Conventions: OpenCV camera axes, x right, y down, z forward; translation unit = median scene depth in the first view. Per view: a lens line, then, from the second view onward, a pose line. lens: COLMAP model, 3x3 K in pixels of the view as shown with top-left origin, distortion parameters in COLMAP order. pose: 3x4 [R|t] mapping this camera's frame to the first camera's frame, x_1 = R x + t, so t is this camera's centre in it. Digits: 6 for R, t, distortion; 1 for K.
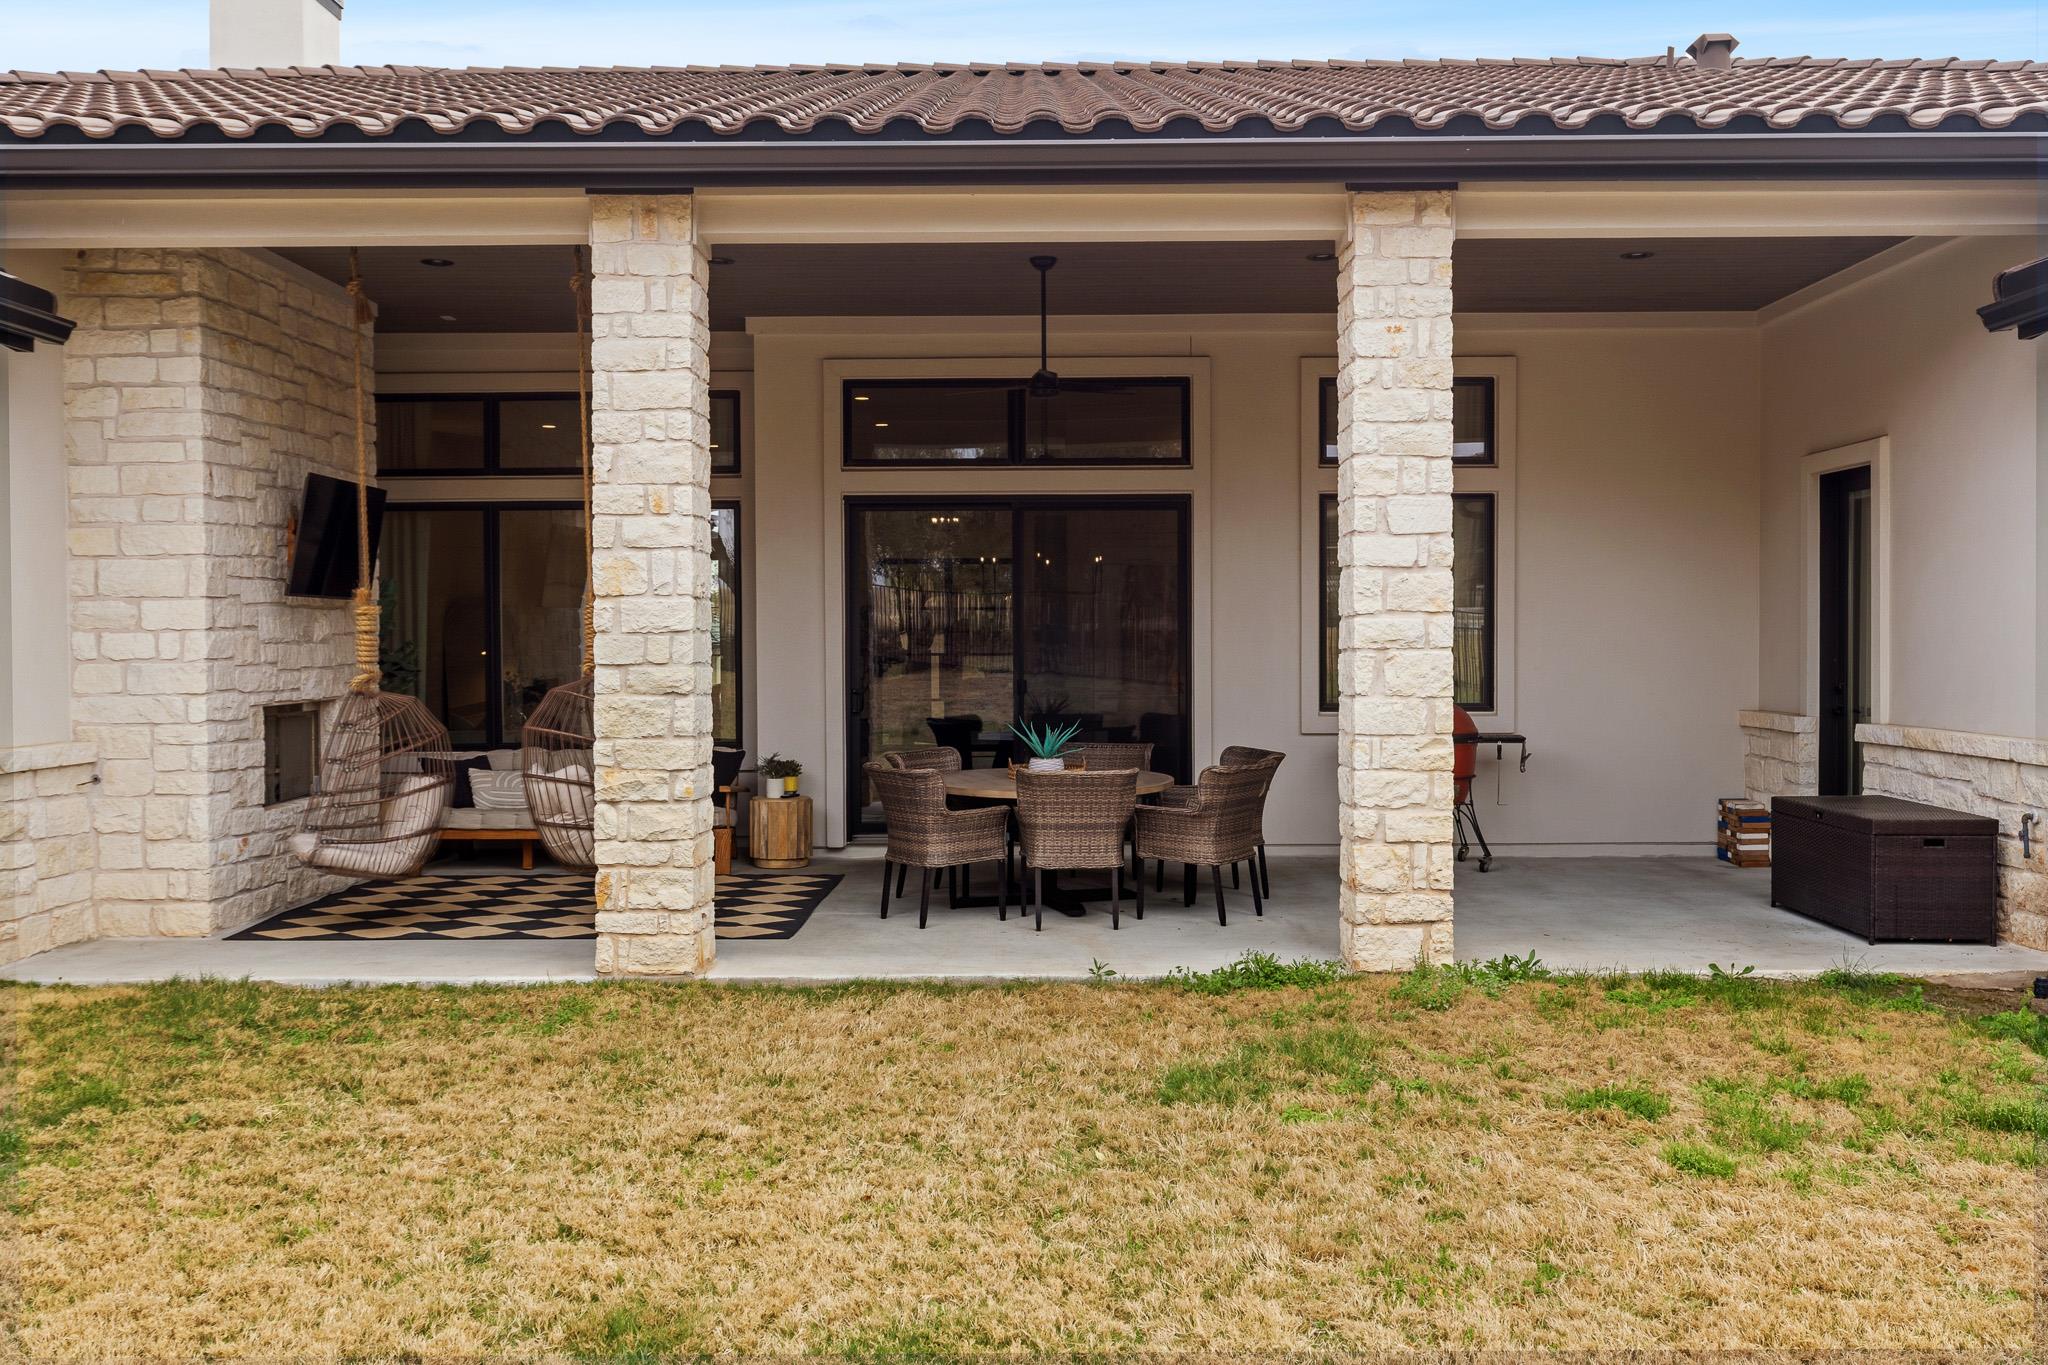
lens RADIAL K [[1895.5, 0, 1026.9], [0, 1895.5, 675.1], [0, 0, 1]] dist [0.045124, 0.000000]
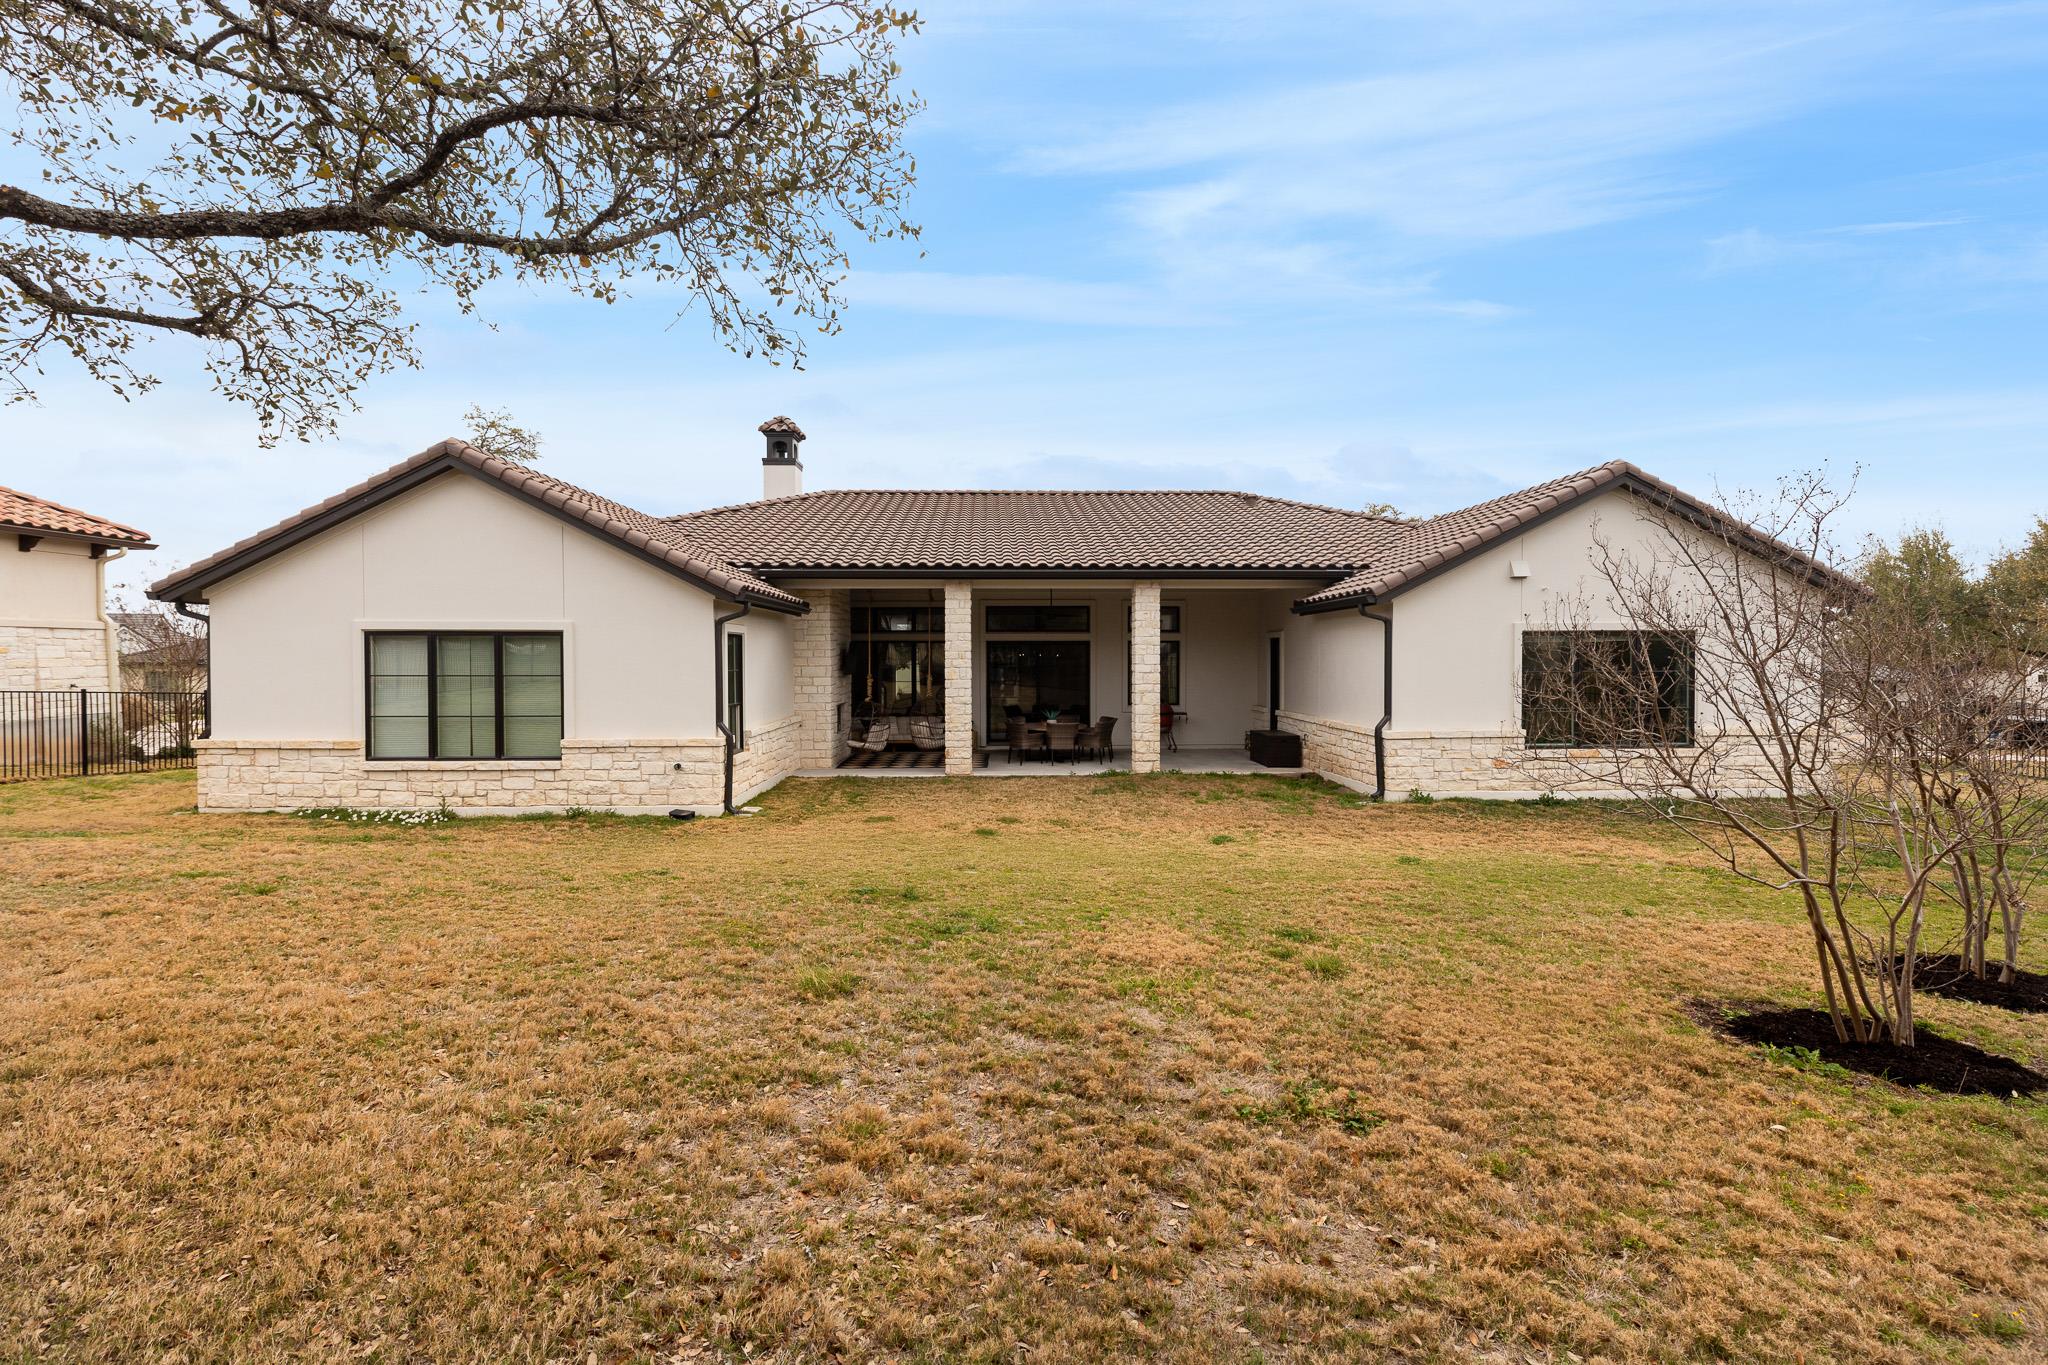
lens RADIAL K [[961.0, 0, 1021.2], [0, 961.0, 684.8], [0, 0, 1]] dist [0.017675, 0.000252]
pose [[0.999175, 0.002516, 0.040544, -0.133302], [-0.002929, 0.999944, 0.010129, -0.044785], [-0.040517, -0.010240, 0.999126, -0.897480]]
